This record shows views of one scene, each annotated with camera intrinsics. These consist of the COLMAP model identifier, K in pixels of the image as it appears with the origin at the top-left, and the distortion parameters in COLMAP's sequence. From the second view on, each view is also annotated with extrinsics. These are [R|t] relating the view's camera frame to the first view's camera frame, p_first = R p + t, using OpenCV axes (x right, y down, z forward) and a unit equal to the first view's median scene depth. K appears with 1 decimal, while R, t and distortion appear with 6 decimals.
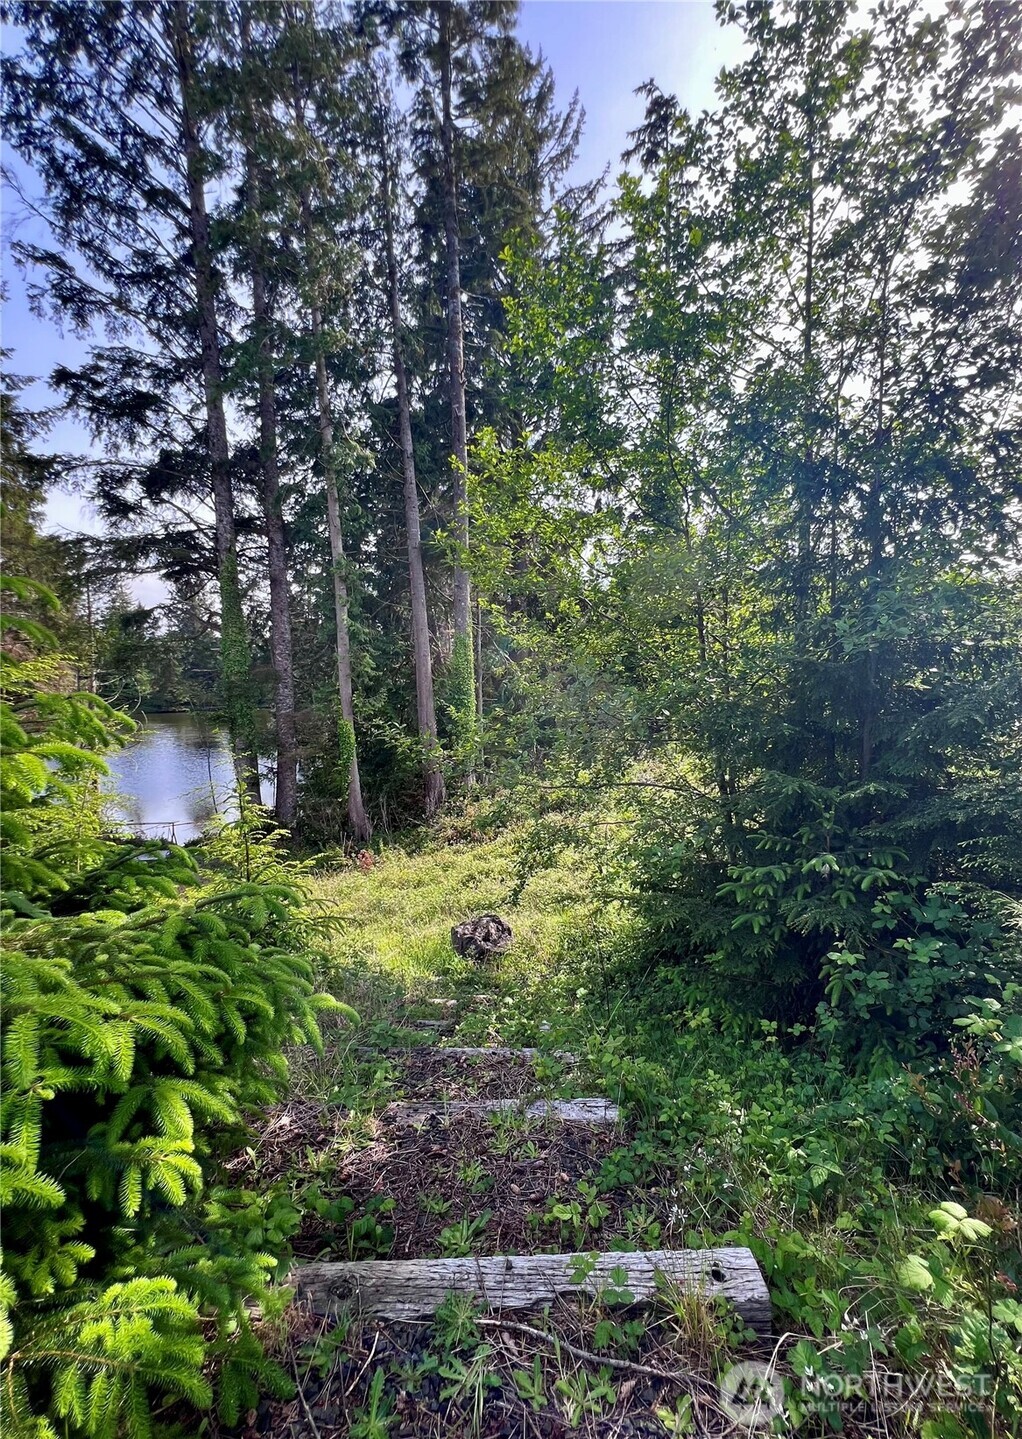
lens RADIAL K [[570.3, 0, 510.7], [0, 570.3, 721.4], [0, 0, 1]] dist [-0.000324, -0.000193]
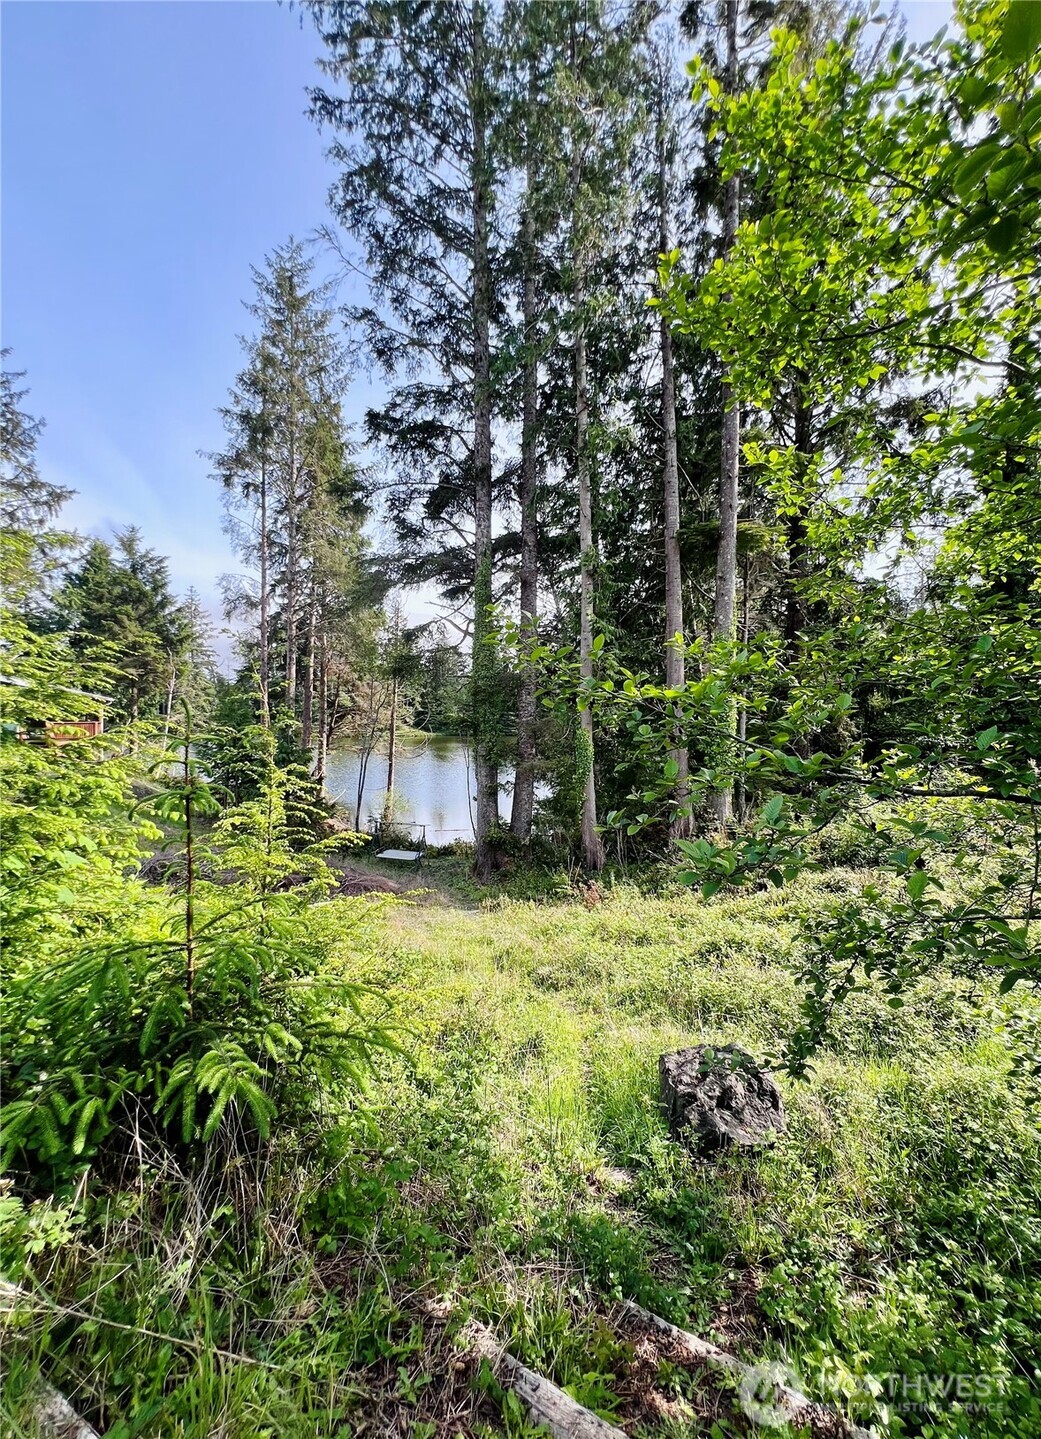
lens RADIAL K [[574.7, 0, 561.2], [0, 574.7, 707.1], [0, 0, 1]] dist [-0.001626, -0.000153]
pose [[0.932807, 0.037147, -0.358457, -0.002425], [-0.065712, 0.995530, -0.067836, 0.023296], [0.354335, 0.086833, 0.931078, 0.133635]]
